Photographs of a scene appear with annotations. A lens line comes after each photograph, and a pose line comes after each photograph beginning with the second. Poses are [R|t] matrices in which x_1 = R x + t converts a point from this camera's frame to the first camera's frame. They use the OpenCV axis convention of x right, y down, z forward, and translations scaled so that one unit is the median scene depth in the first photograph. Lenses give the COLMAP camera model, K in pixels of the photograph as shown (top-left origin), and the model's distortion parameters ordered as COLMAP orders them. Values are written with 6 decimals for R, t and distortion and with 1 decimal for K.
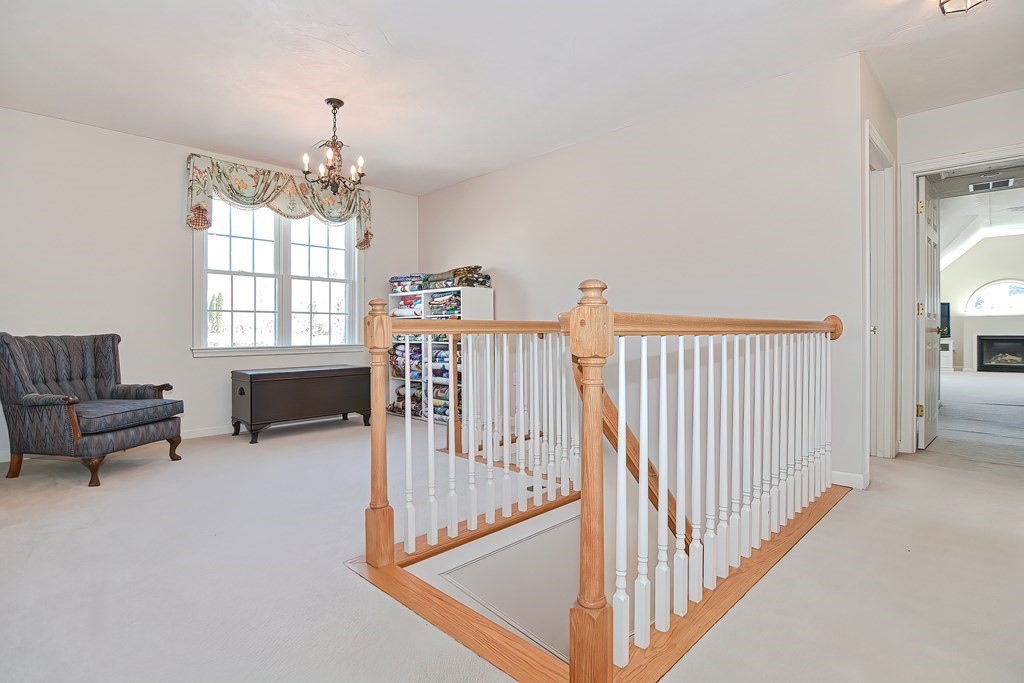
lens RADIAL K [[508.1, 0, 505.1], [0, 508.1, 338.5], [0, 0, 1]] dist [-0.003689, -0.001396]
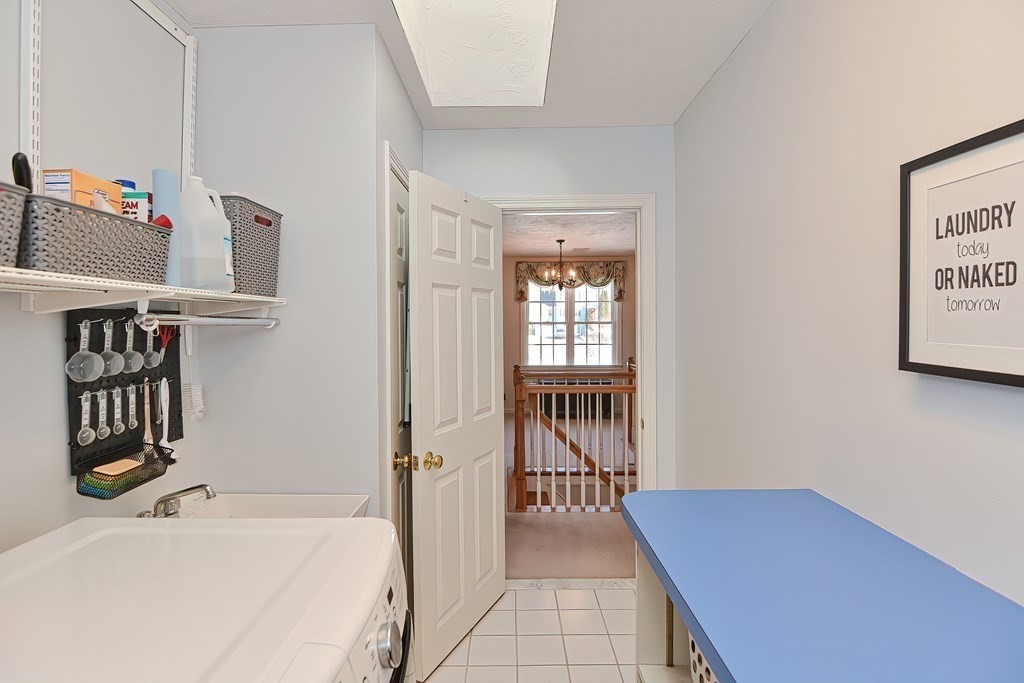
lens RADIAL K [[508.1, 0, 505.1], [0, 508.1, 338.5], [0, 0, 1]] dist [-0.003689, -0.001396]
pose [[0.710086, 0.014985, -0.703956, 0.572201], [-0.002433, 0.999820, 0.018829, -0.102416], [0.704111, -0.011657, 0.709994, -0.313261]]
